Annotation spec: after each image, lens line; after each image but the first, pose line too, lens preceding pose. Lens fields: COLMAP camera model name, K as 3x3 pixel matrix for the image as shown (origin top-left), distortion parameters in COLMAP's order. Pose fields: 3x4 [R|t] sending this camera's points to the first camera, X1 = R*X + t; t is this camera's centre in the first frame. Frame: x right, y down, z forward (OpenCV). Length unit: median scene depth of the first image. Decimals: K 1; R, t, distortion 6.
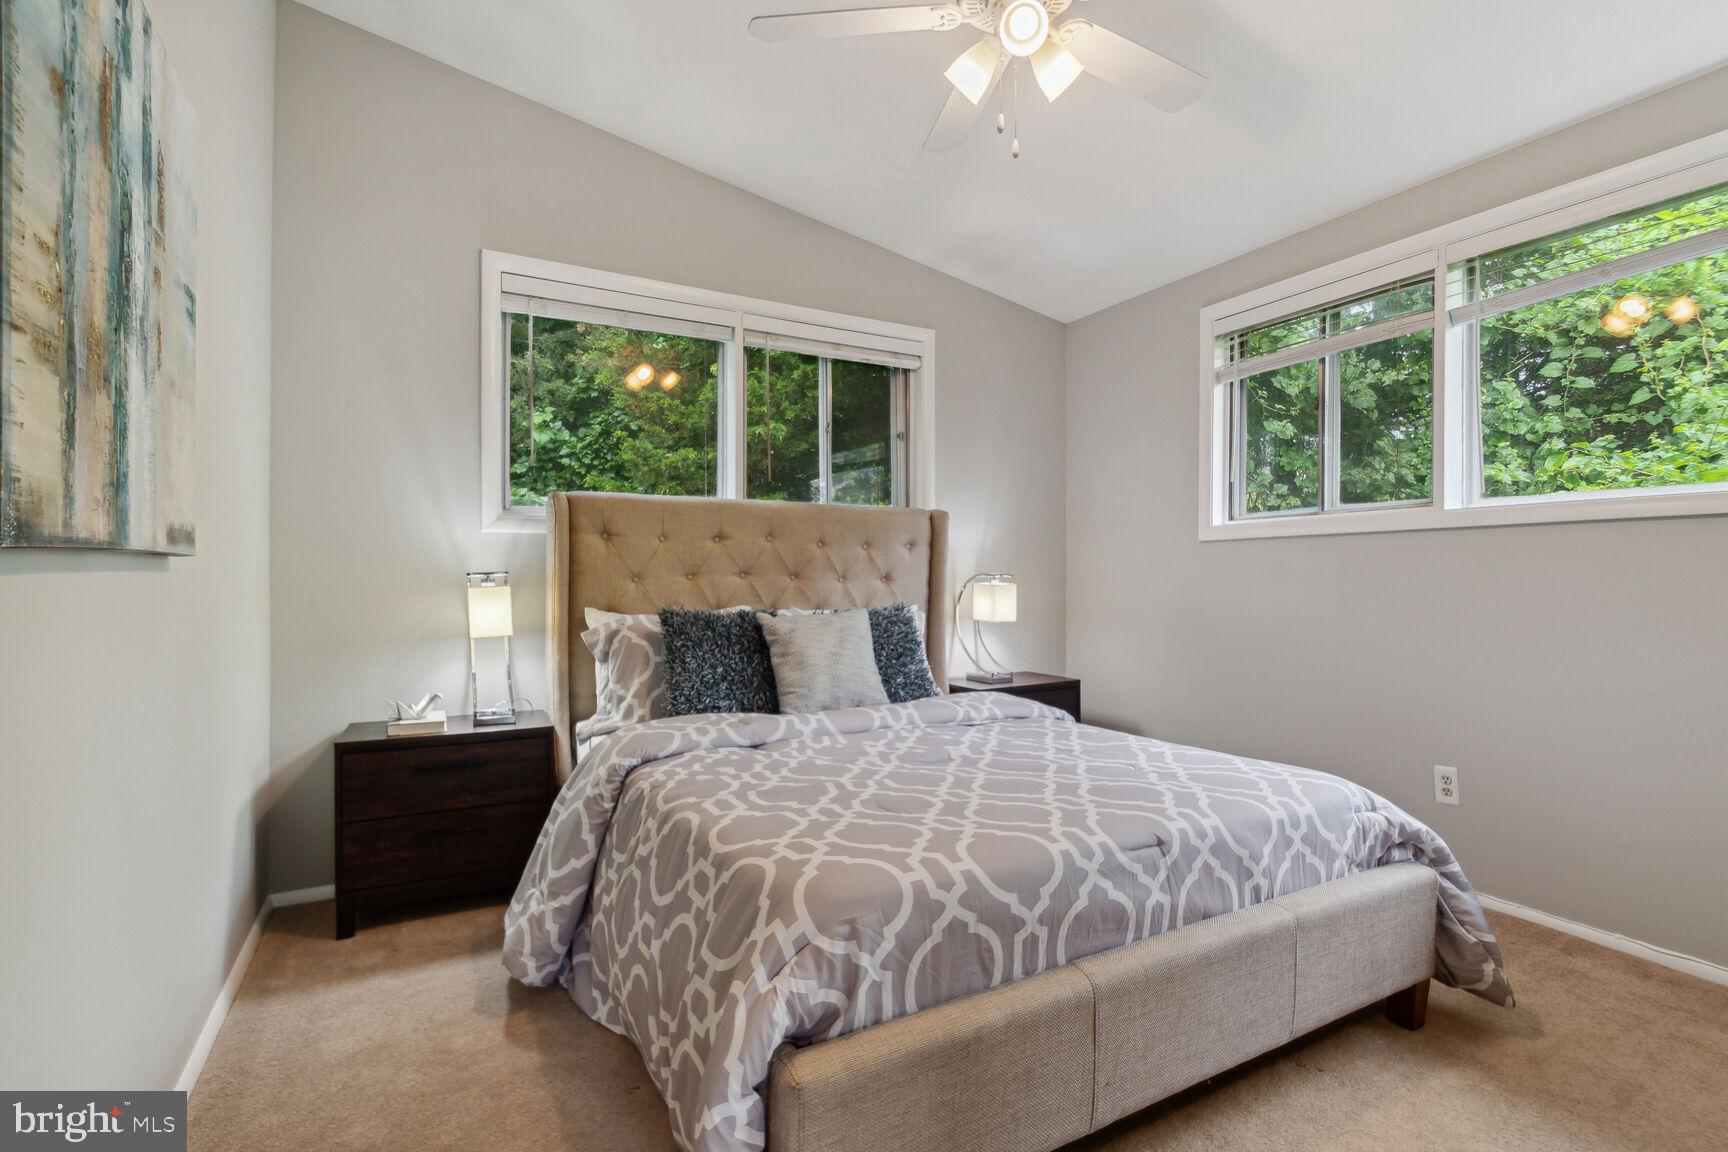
lens RADIAL K [[786.8, 0, 877.8], [0, 786.8, 590.7], [0, 0, 1]] dist [-0.002282, 0.001539]
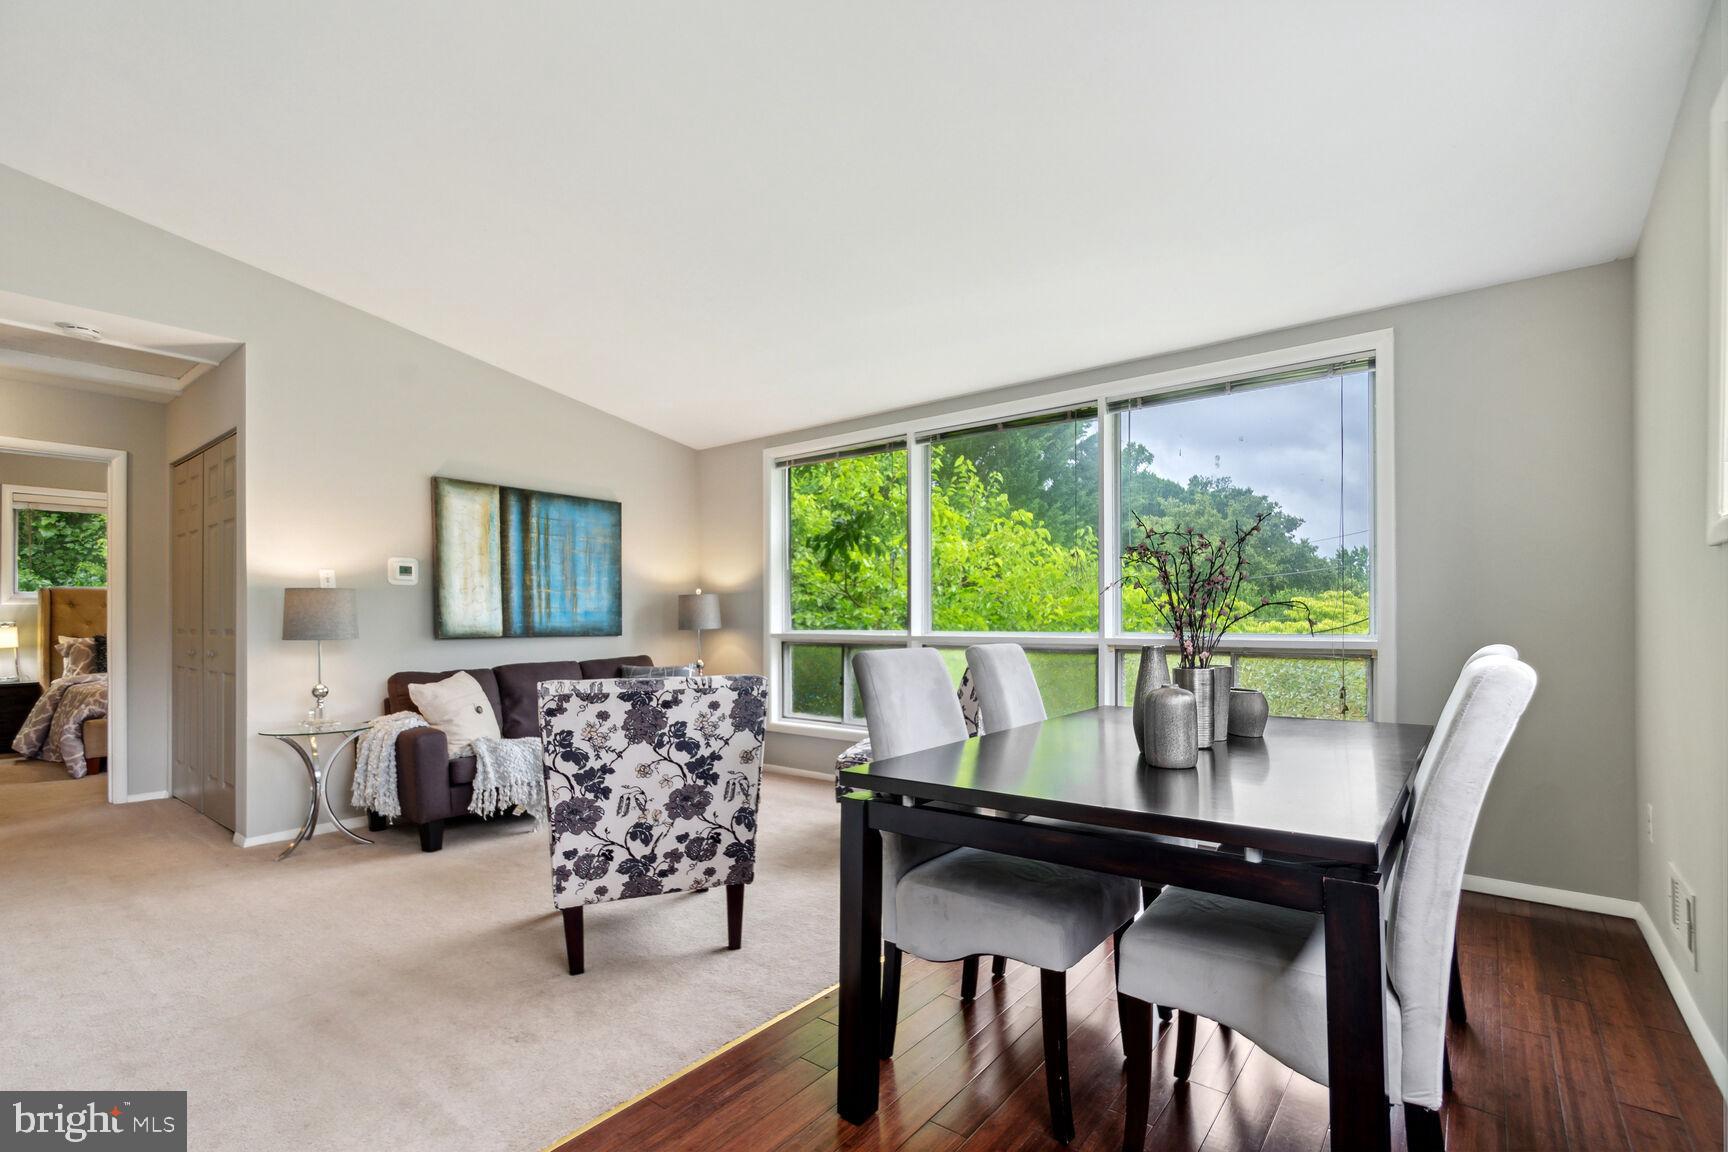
lens RADIAL K [[786.8, 0, 879.2], [0, 786.8, 639.0], [0, 0, 1]] dist [-0.002282, 0.001539]
pose [[0.926235, 0.002145, 0.376941, 1.074427], [-0.001505, 0.999997, -0.001991, 0.033690], [-0.376944, 0.001277, 0.926235, -2.232018]]
